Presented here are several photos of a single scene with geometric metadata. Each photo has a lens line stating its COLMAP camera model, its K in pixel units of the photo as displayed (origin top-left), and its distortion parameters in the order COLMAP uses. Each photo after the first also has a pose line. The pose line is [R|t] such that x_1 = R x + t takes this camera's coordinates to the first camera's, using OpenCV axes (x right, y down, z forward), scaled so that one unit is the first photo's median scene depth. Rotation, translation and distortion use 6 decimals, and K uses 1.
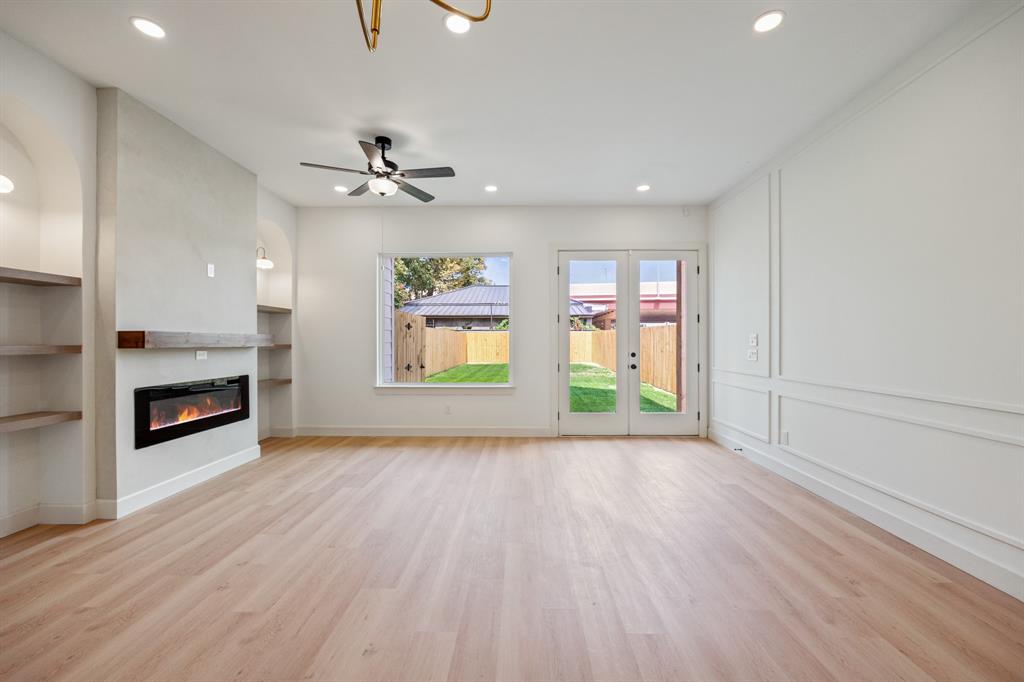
lens RADIAL K [[411.6, 0, 518.8], [0, 411.6, 339.2], [0, 0, 1]] dist [-0.010215, 0.001986]
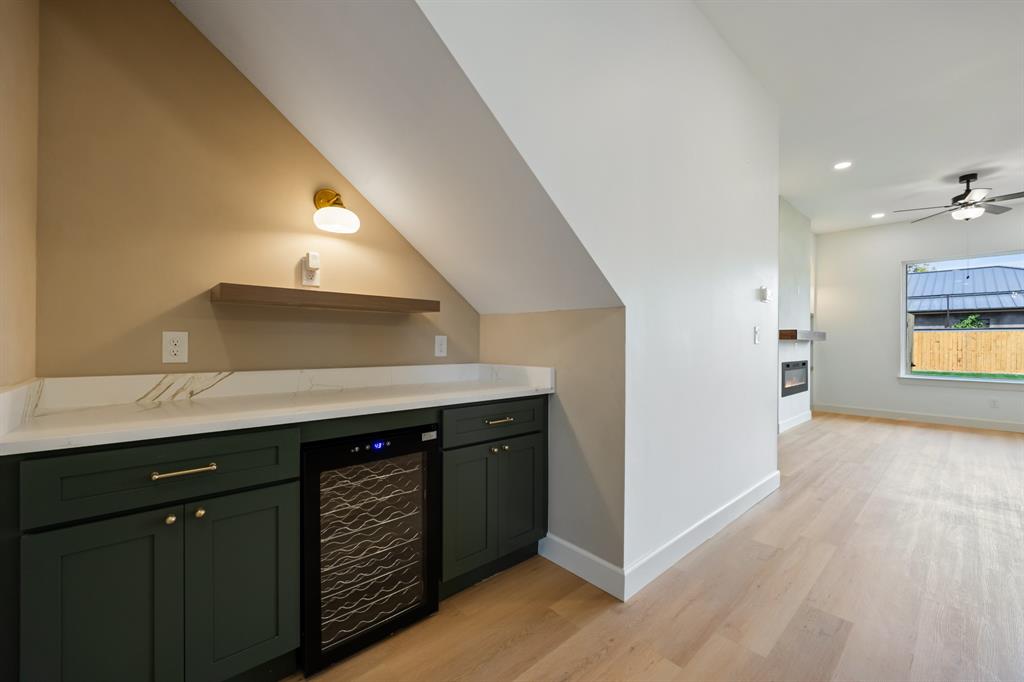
lens RADIAL K [[411.6, 0, 517.5], [0, 411.6, 341.4], [0, 0, 1]] dist [-0.010215, 0.001986]
pose [[0.678804, 0.004127, -0.734308, -0.292205], [-0.004819, 0.999988, 0.001165, 0.022991], [0.734304, 0.002748, 0.678815, -0.721660]]
